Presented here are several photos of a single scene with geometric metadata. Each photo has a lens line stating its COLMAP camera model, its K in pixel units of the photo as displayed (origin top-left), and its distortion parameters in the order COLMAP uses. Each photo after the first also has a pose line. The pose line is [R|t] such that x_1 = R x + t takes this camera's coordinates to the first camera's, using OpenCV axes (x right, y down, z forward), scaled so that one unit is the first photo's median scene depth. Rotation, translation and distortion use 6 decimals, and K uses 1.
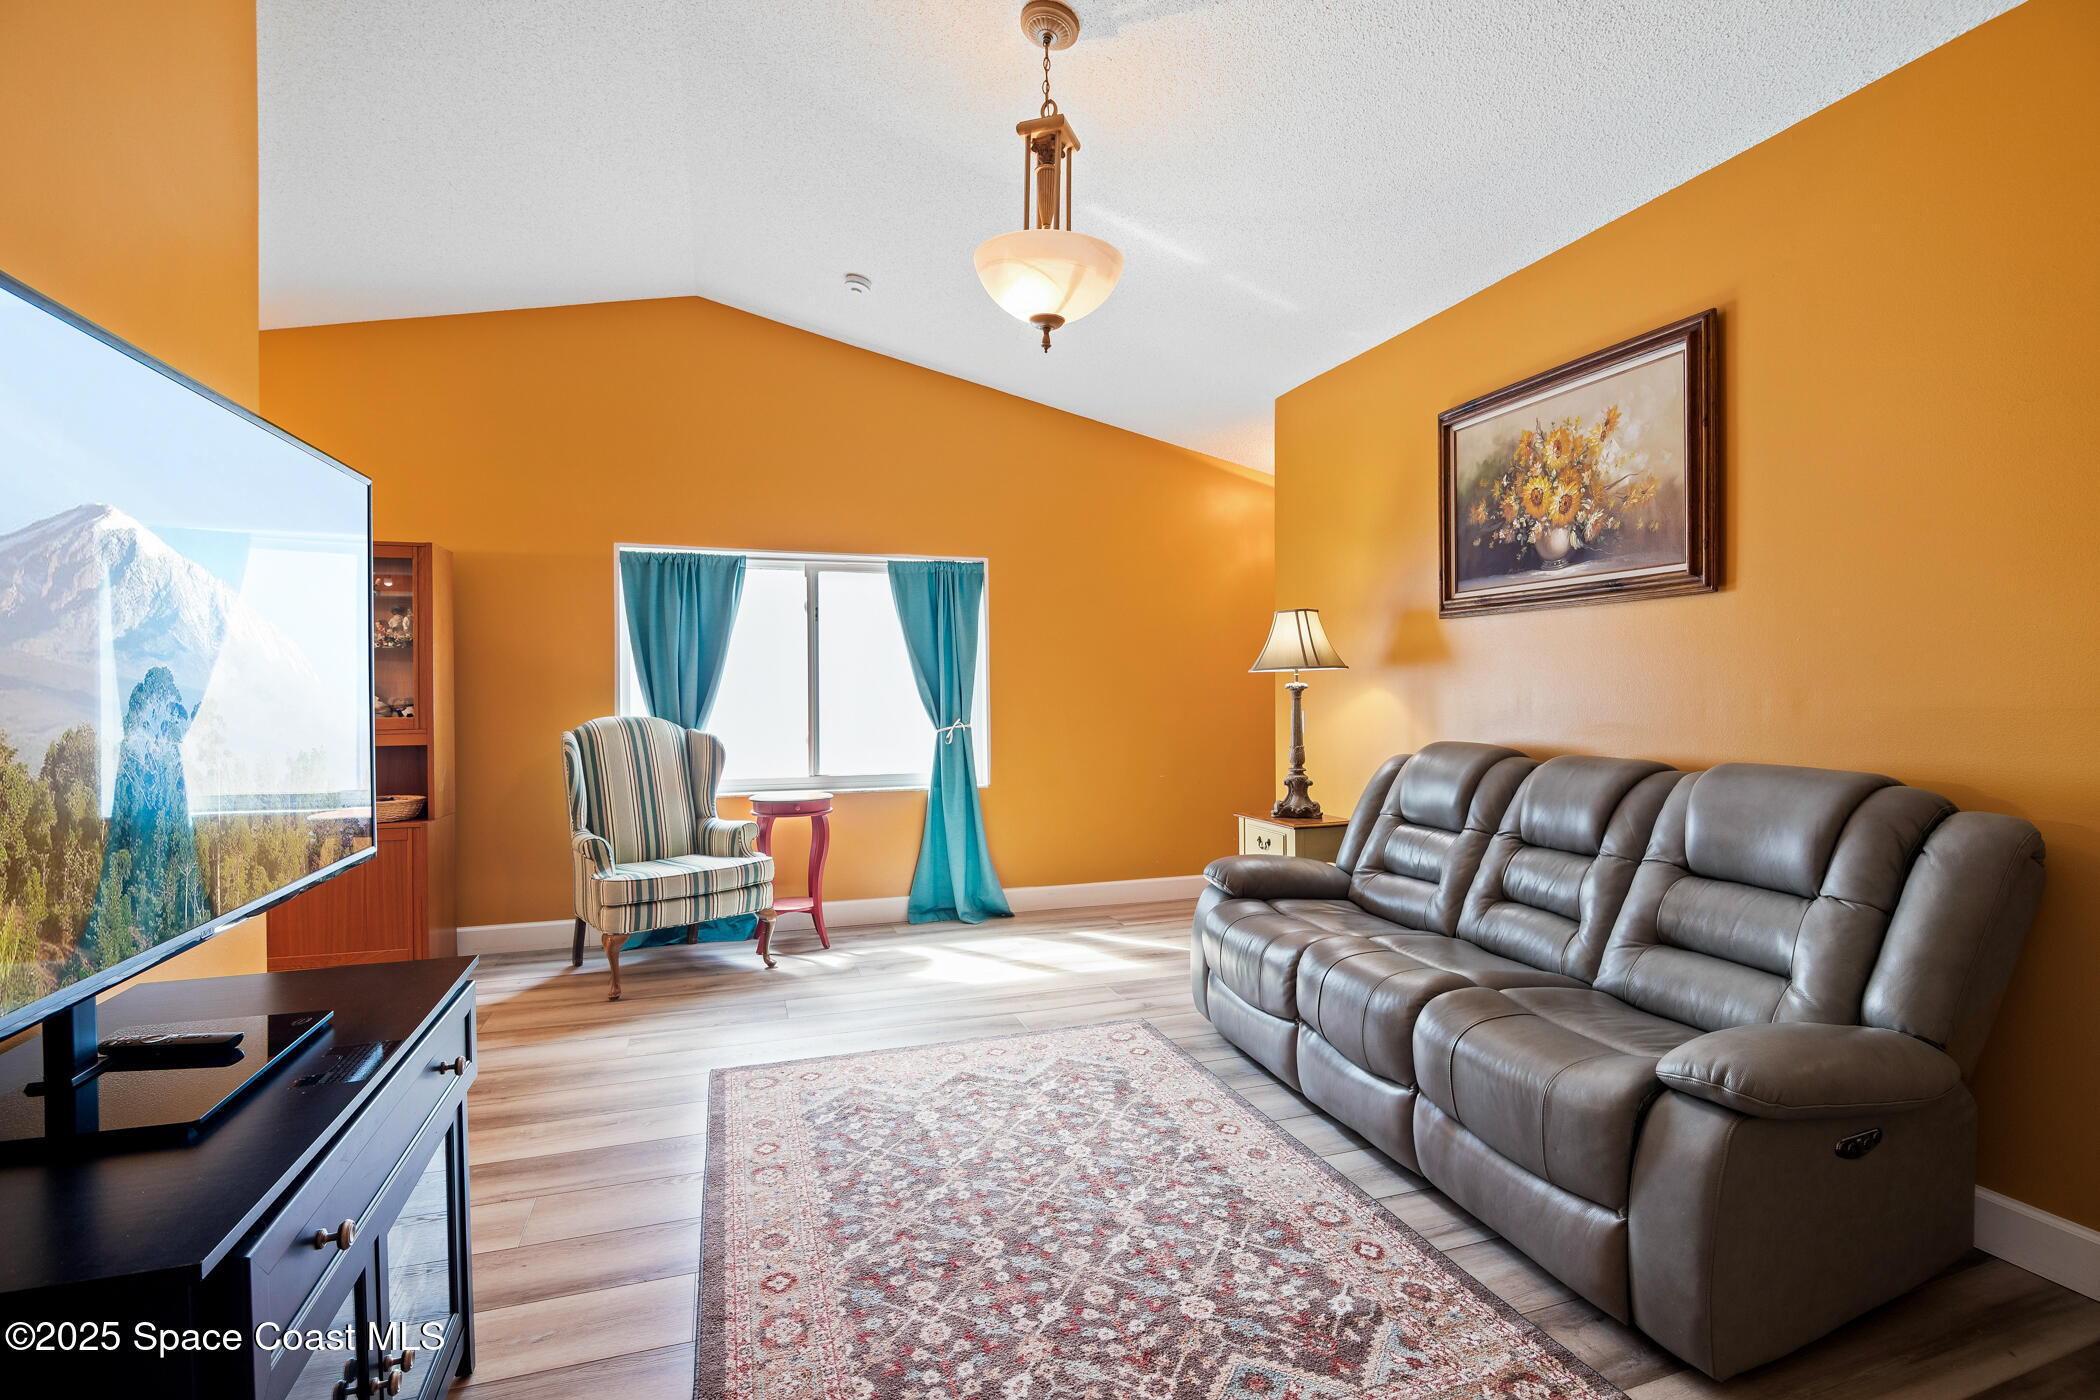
lens RADIAL K [[968.5, 0, 1056.0], [0, 968.5, 702.0], [0, 0, 1]] dist [-0.020415, -0.000297]
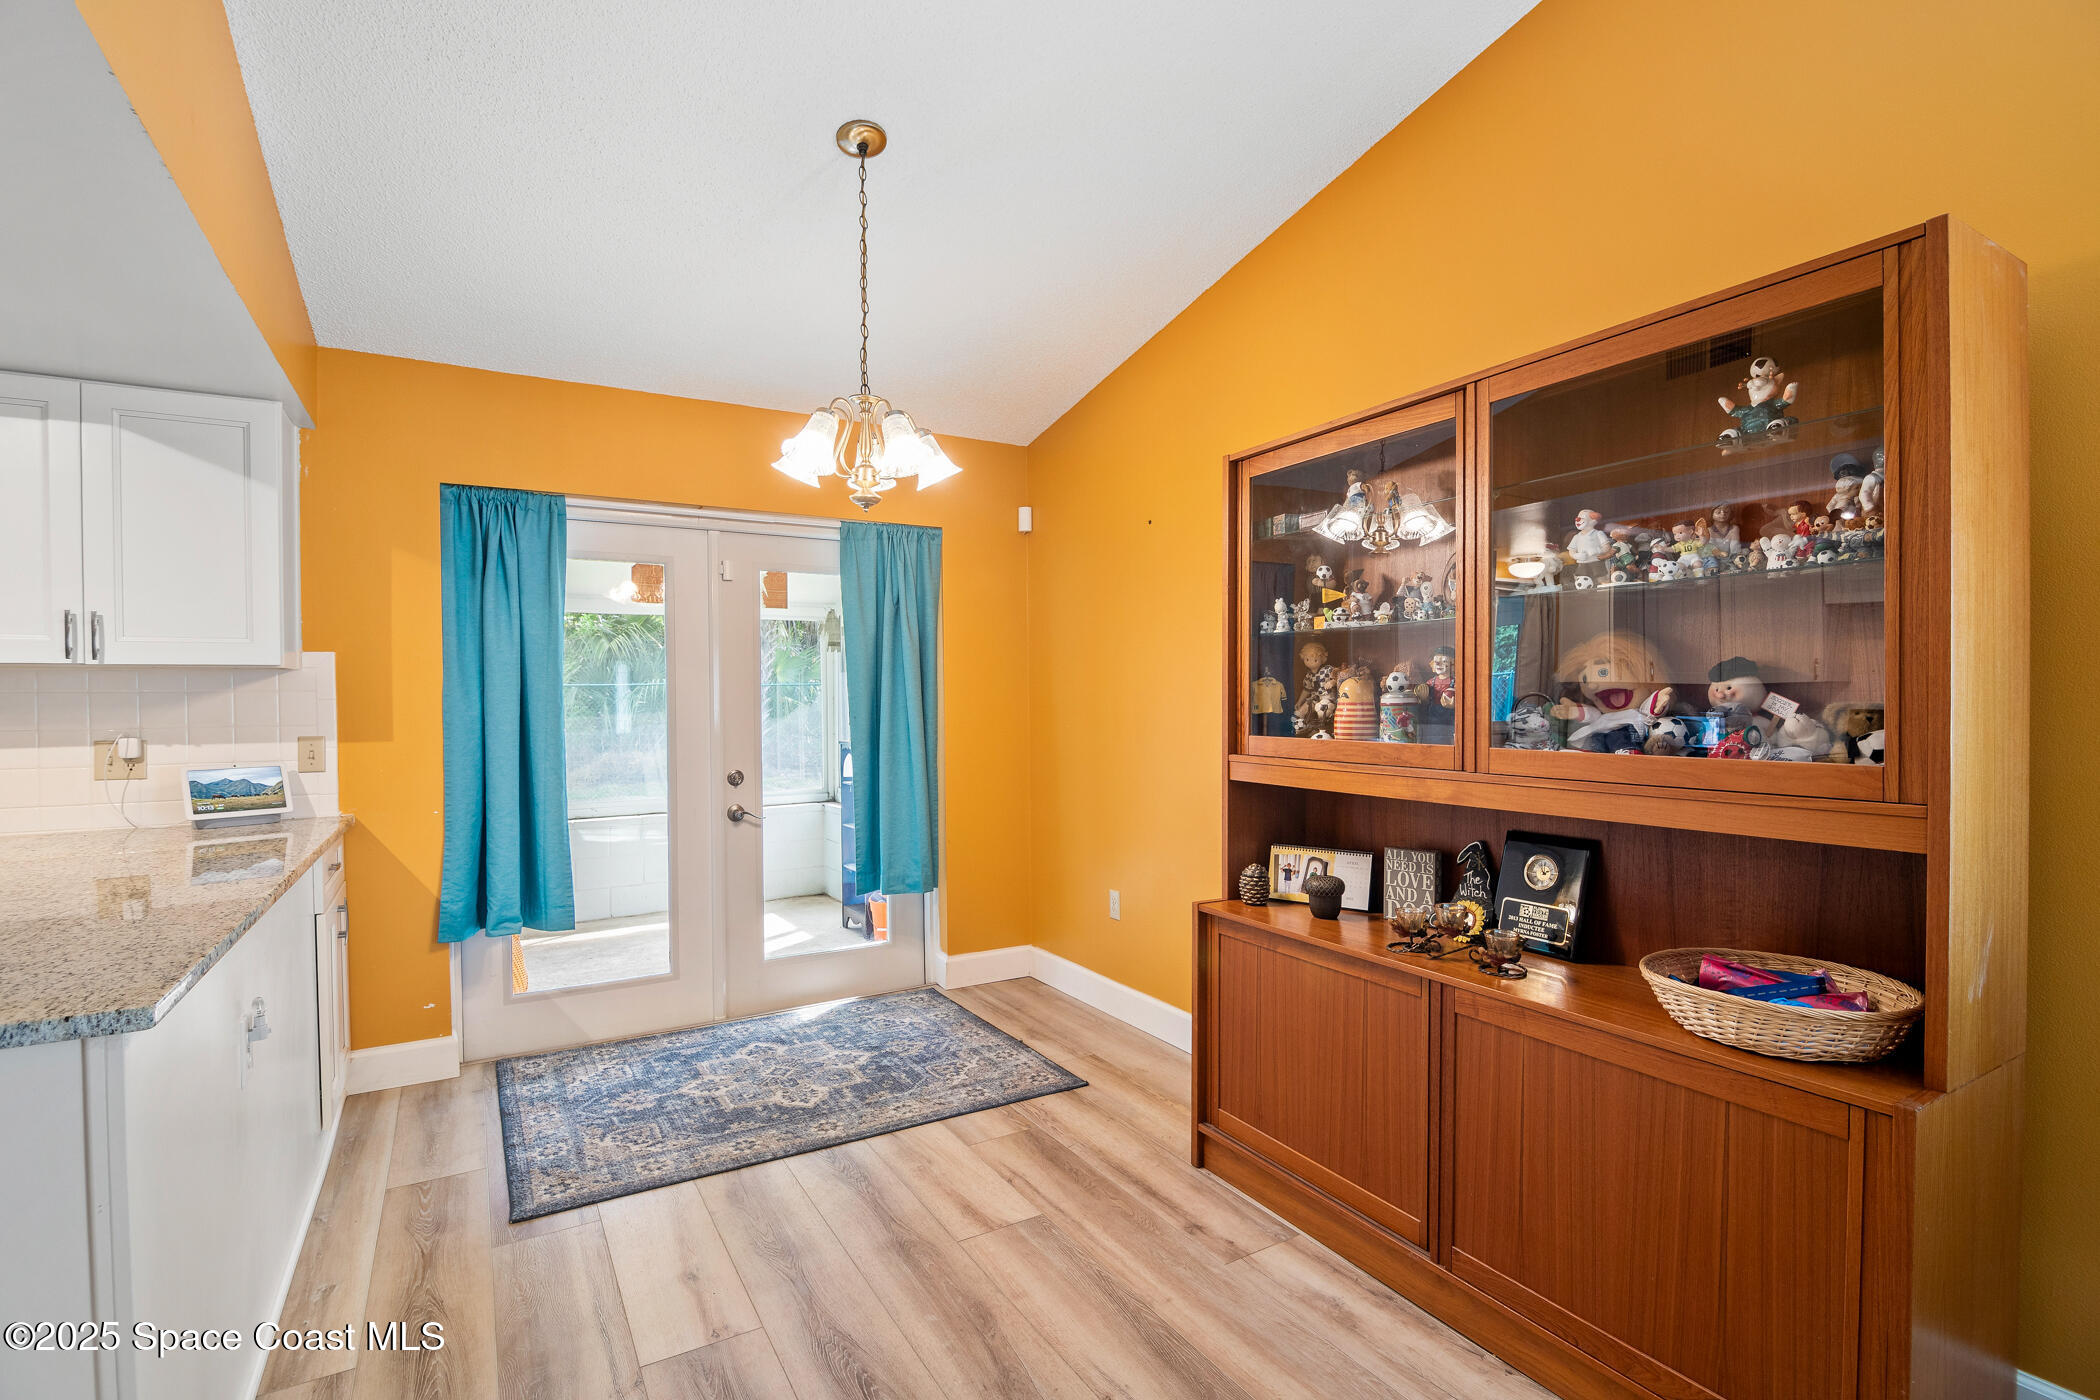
lens RADIAL K [[968.5, 0, 1056.0], [0, 968.5, 702.0], [0, 0, 1]] dist [-0.020415, -0.000297]
pose [[0.204666, 0.012005, -0.978758, -0.651322], [-0.006696, 0.999919, 0.010864, -0.012377], [0.978809, 0.004330, 0.204730, 1.047586]]
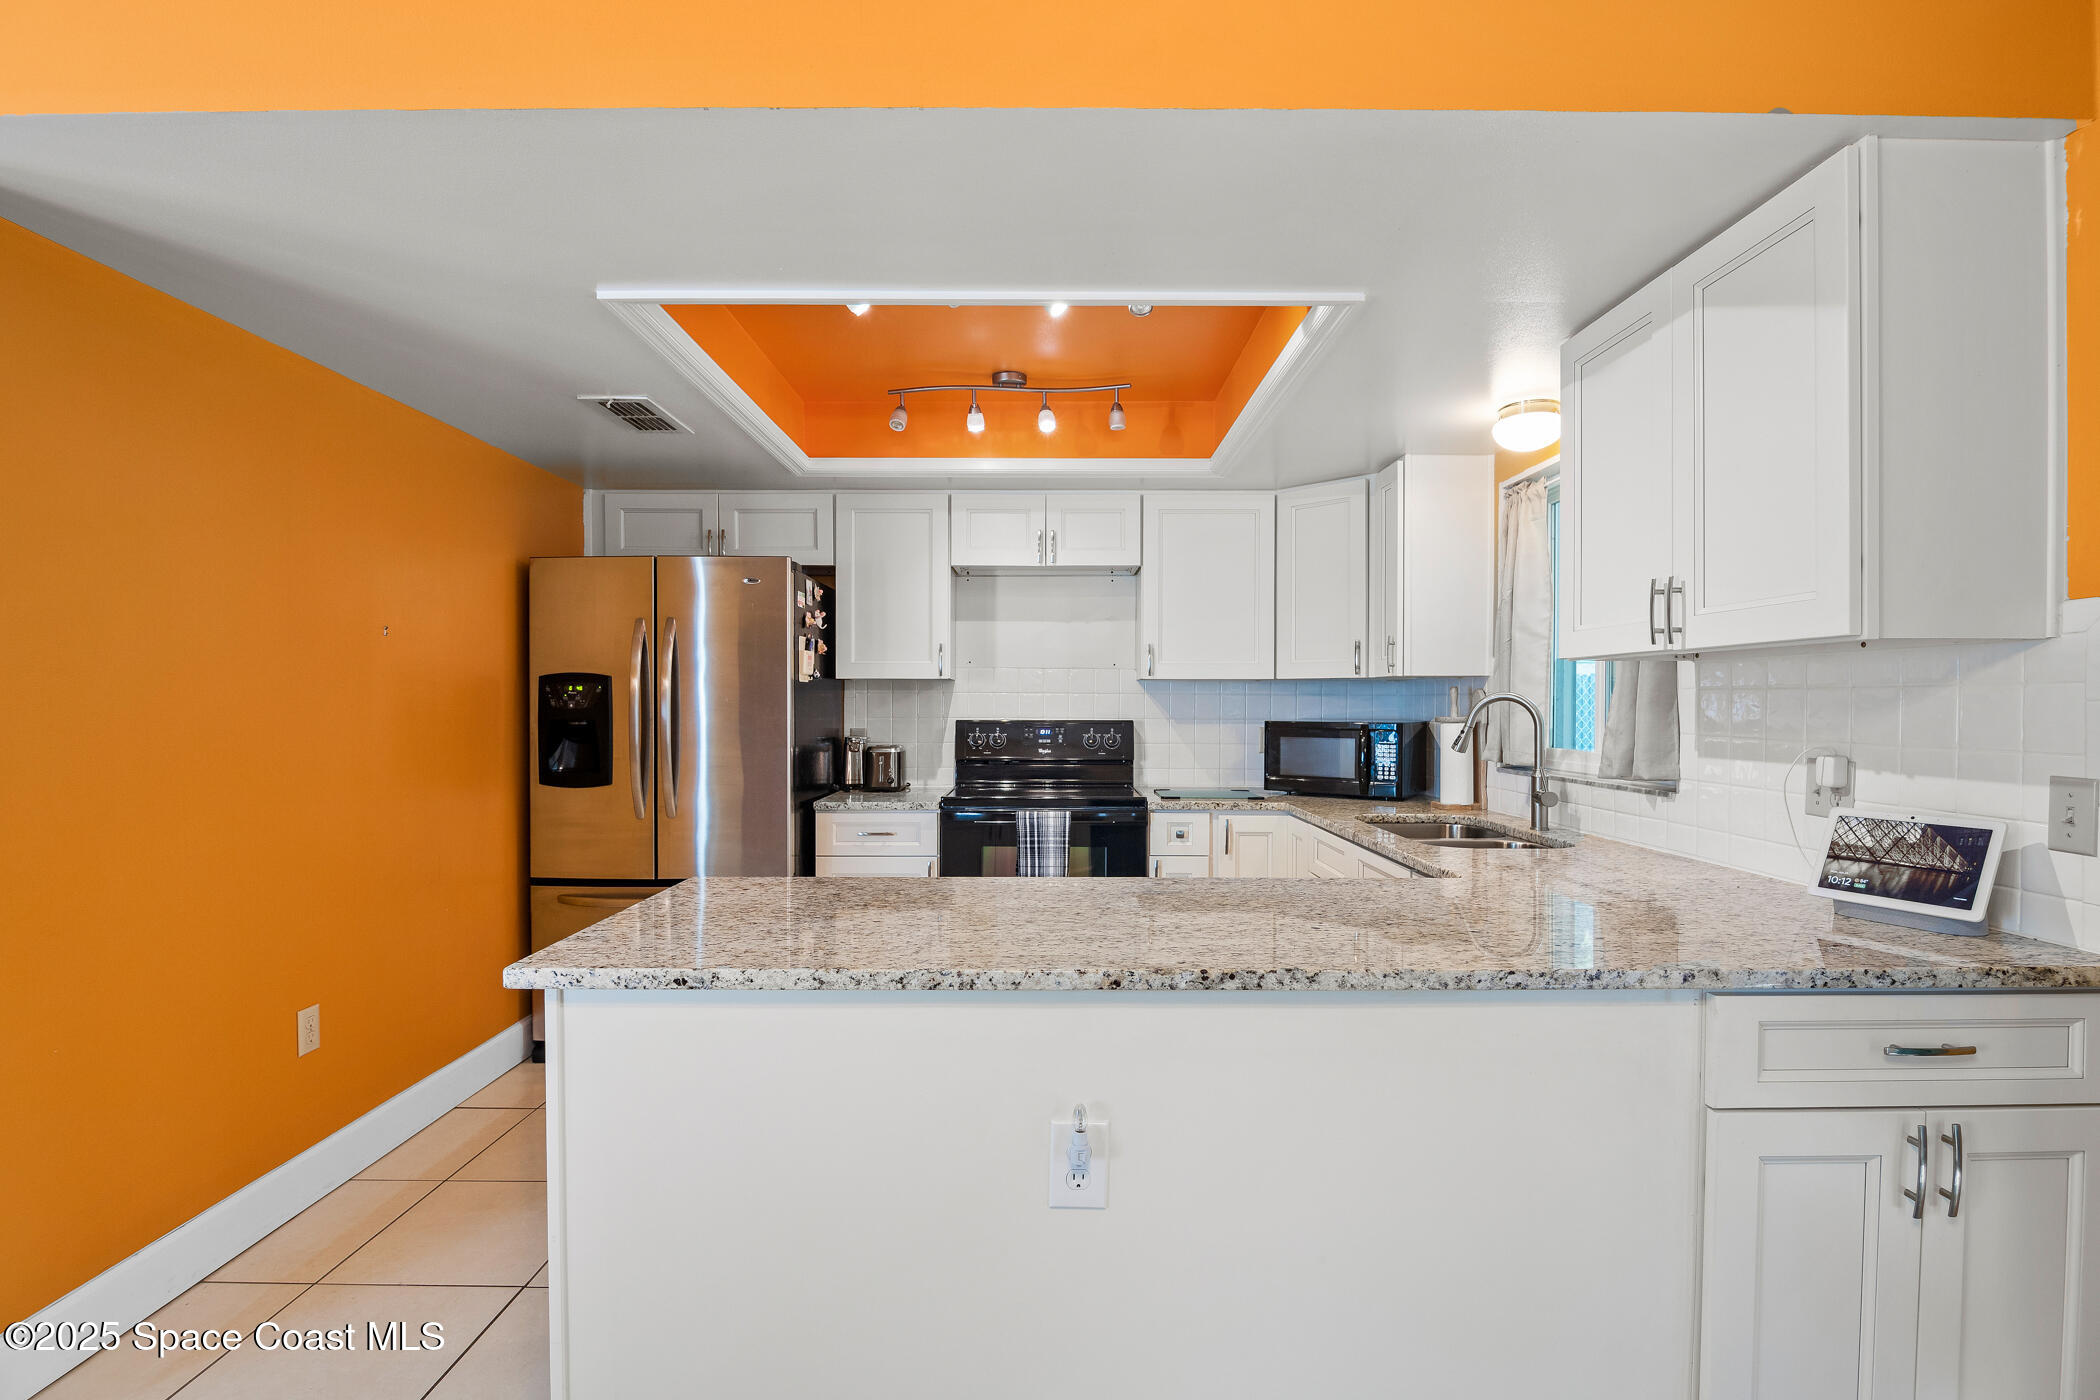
lens RADIAL K [[968.5, 0, 1056.0], [0, 968.5, 702.0], [0, 0, 1]] dist [-0.020415, -0.000297]
pose [[-0.946030, 0.005949, 0.324023, -1.571197], [0.009055, 0.999926, 0.008078, -0.005076], [-0.323951, 0.010576, -0.946015, 1.103683]]
